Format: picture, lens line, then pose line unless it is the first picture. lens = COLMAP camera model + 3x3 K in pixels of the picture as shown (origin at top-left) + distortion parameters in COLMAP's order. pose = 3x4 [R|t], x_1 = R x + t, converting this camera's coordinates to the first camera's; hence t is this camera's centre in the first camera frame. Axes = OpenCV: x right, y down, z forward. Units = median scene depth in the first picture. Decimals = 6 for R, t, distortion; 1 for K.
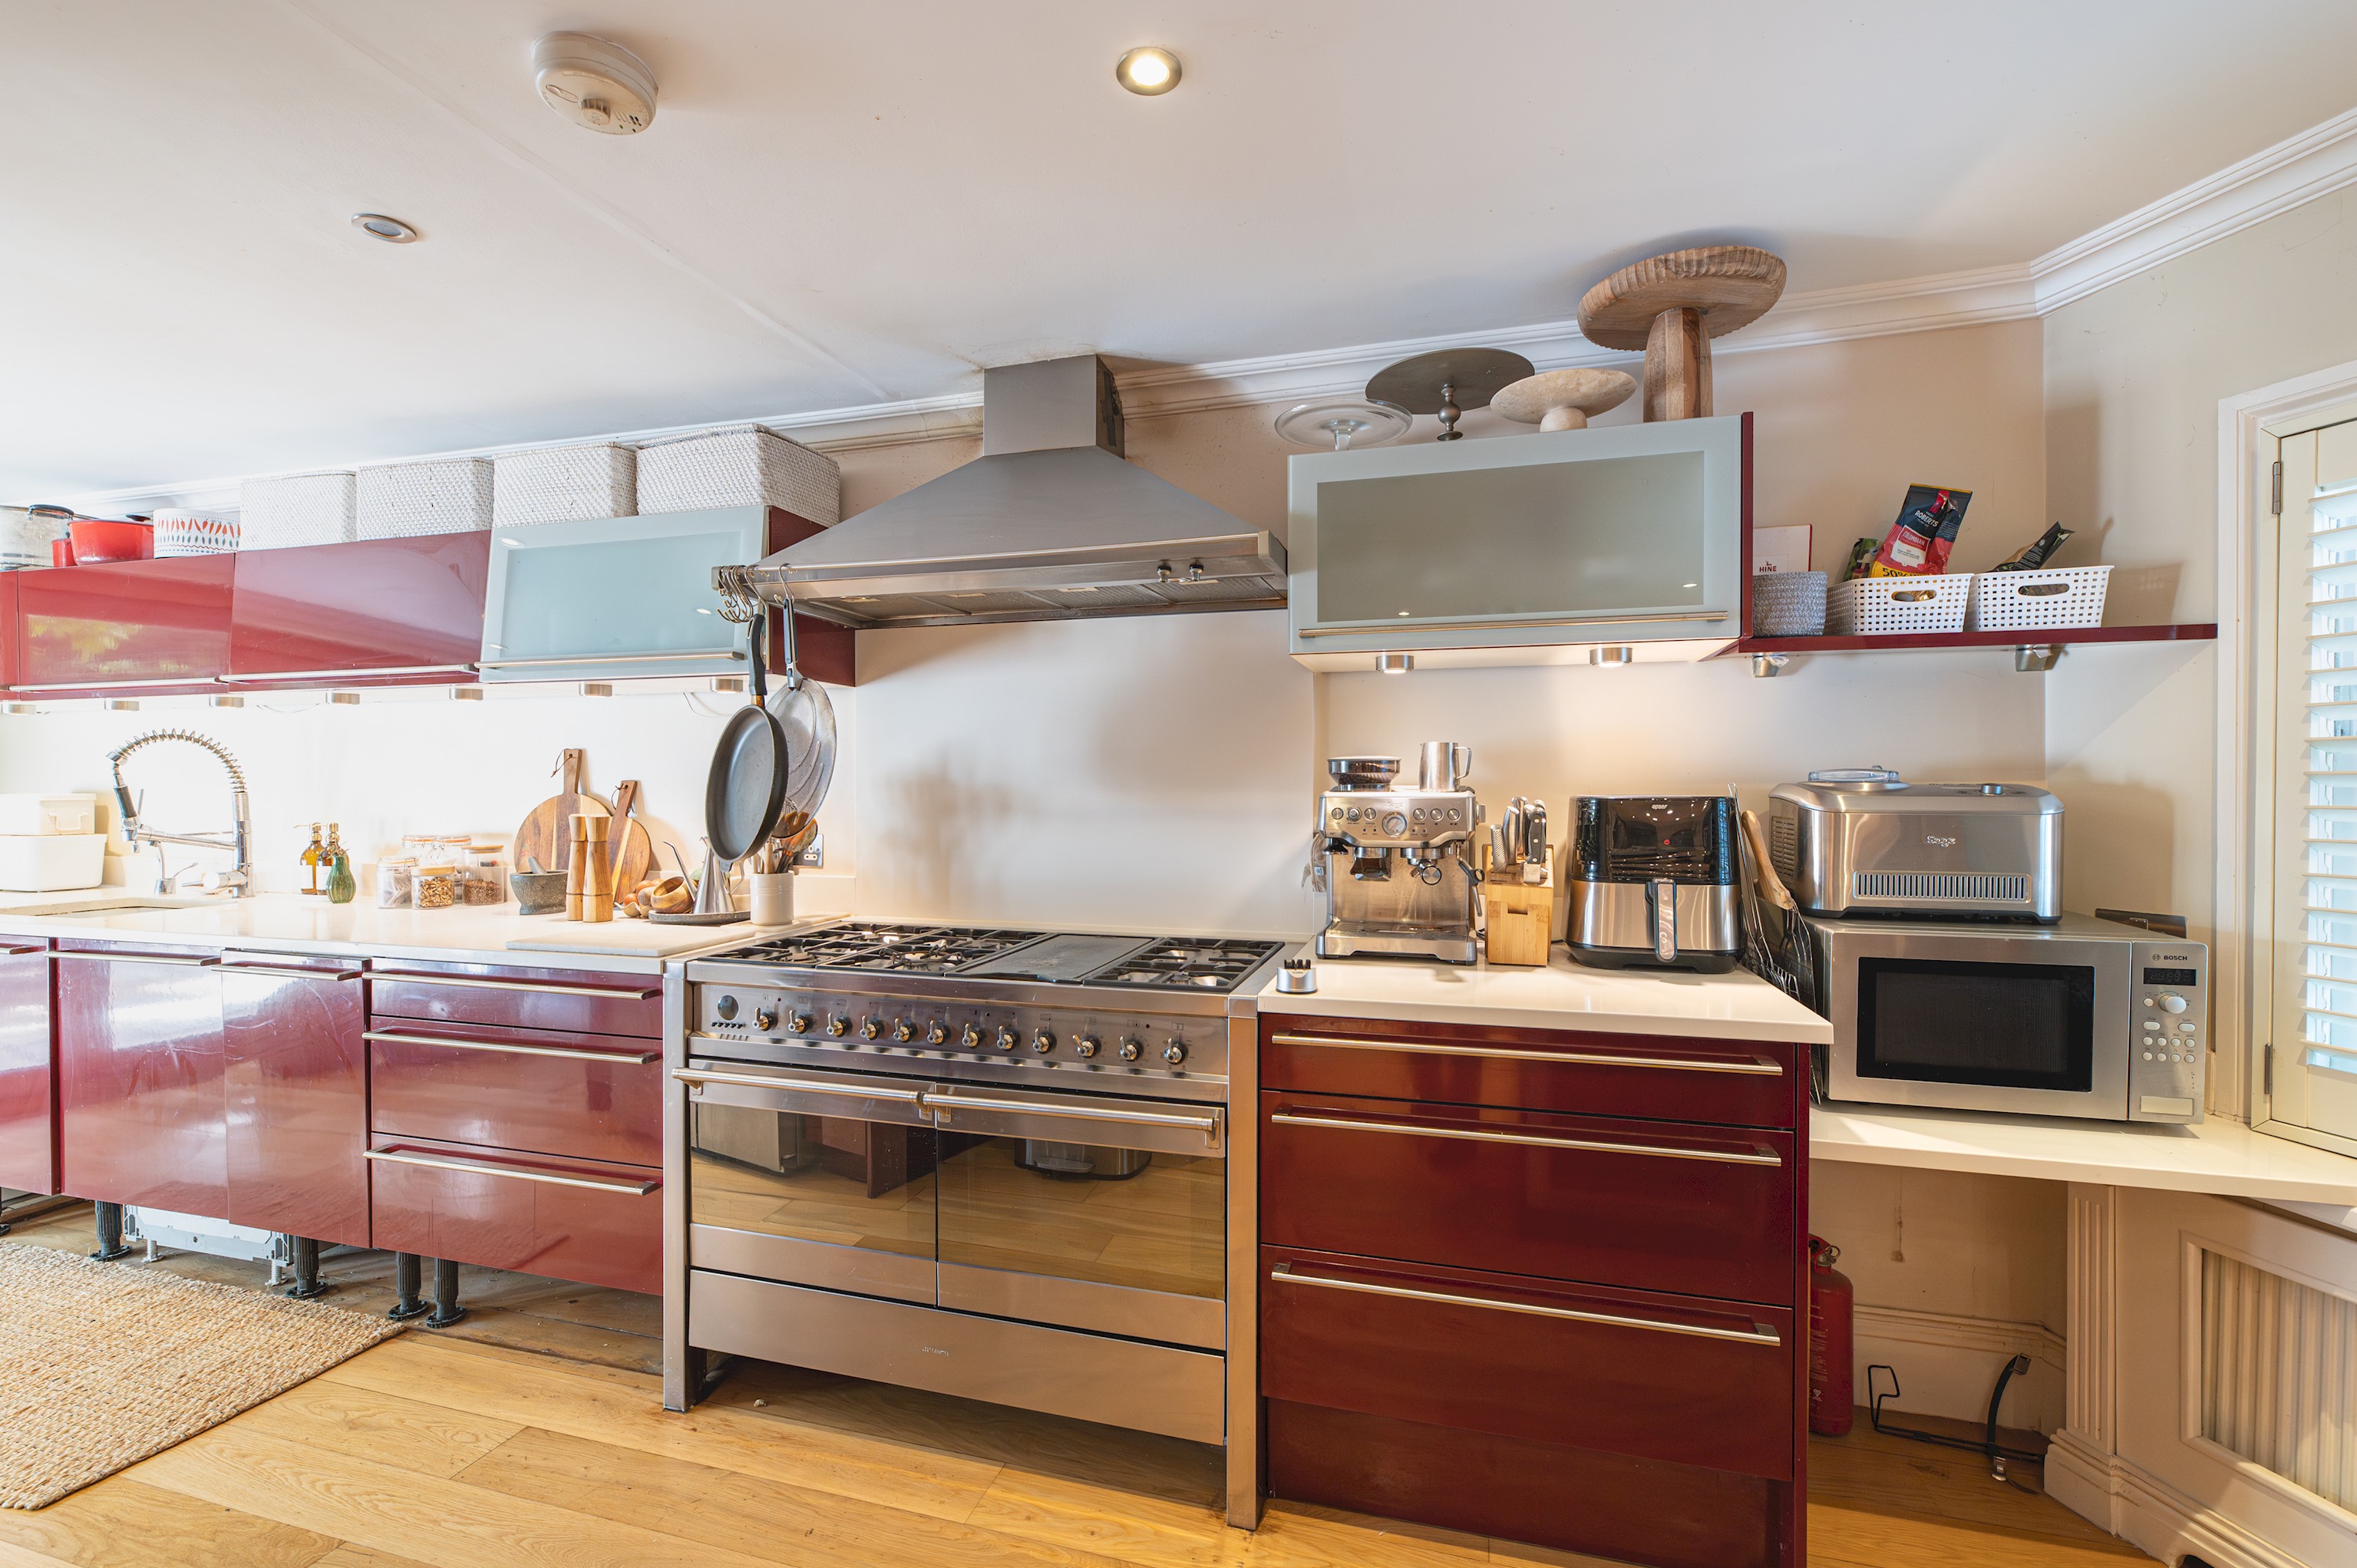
lens RADIAL K [[1025.3, 0, 1172.4], [0, 1025.3, 790.6], [0, 0, 1]] dist [0.000219, -0.001141]
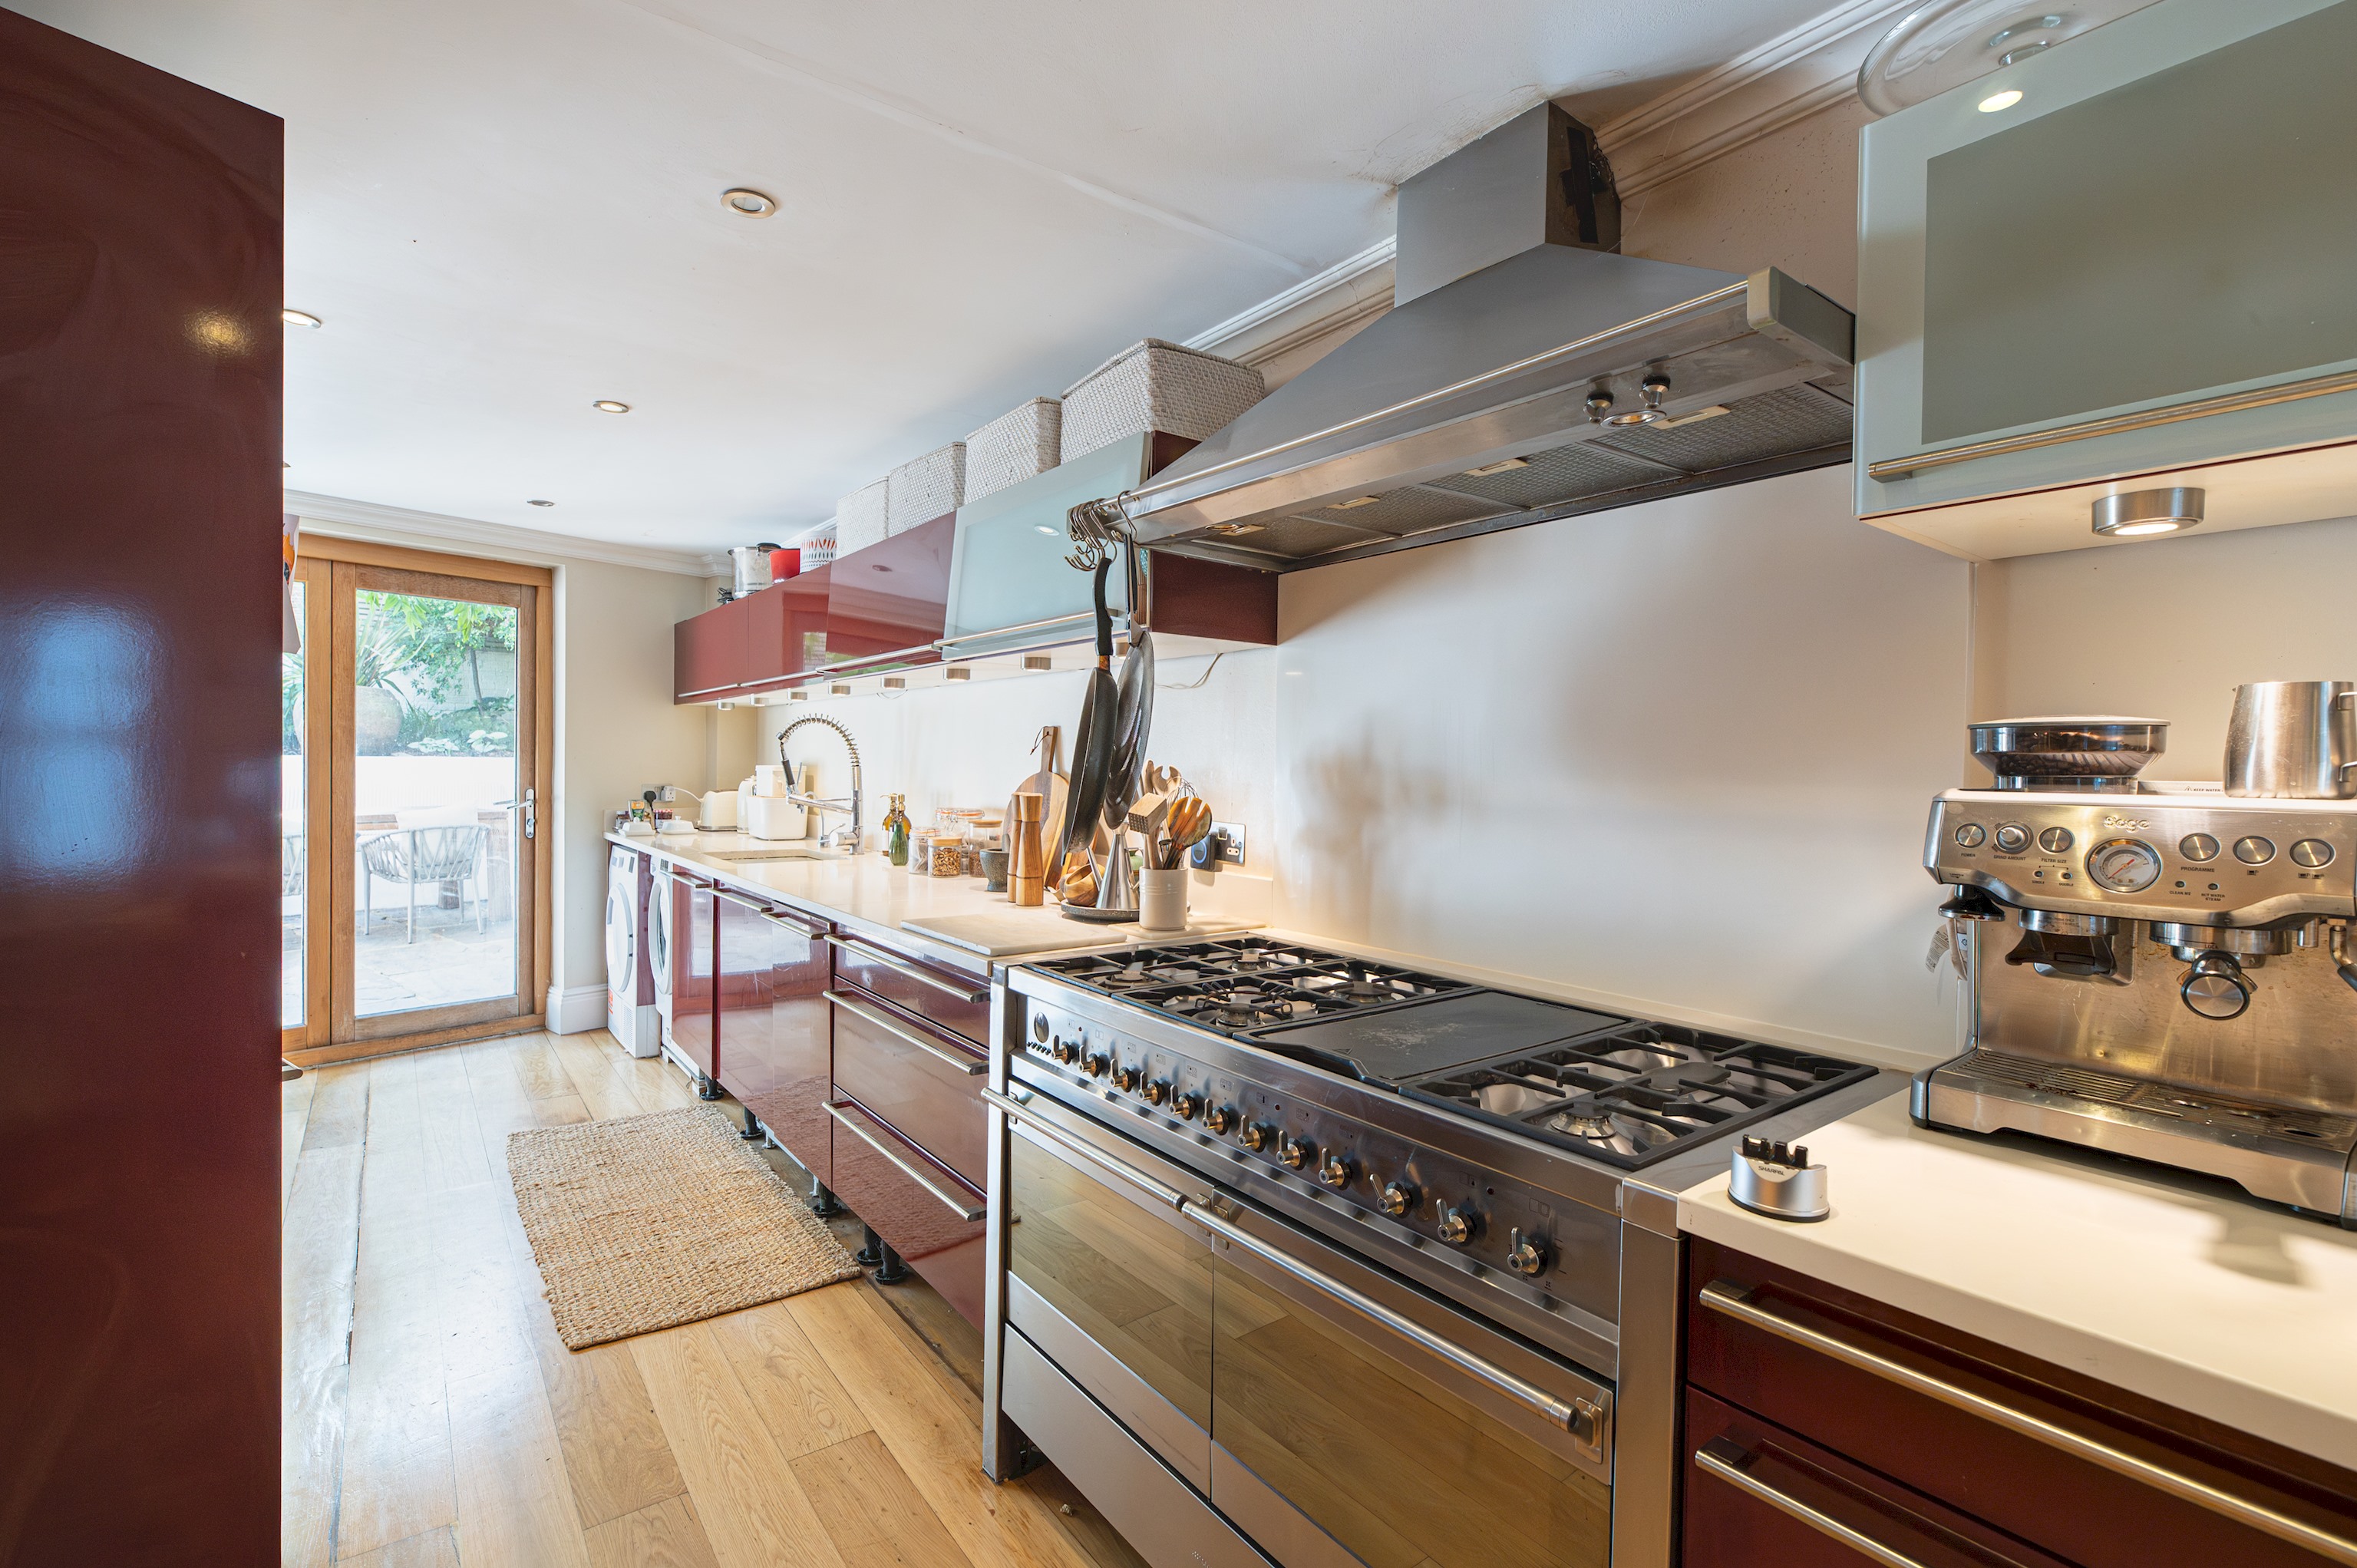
lens RADIAL K [[1045.6, 0, 1152.3], [0, 1045.6, 779.3], [0, 0, 1]] dist [-0.001607, -0.000474]
pose [[0.792238, 0.021107, -0.609847, 0.155947], [-0.020319, 0.999760, 0.008207, -0.000301], [0.609874, 0.005890, 0.792477, 0.375827]]
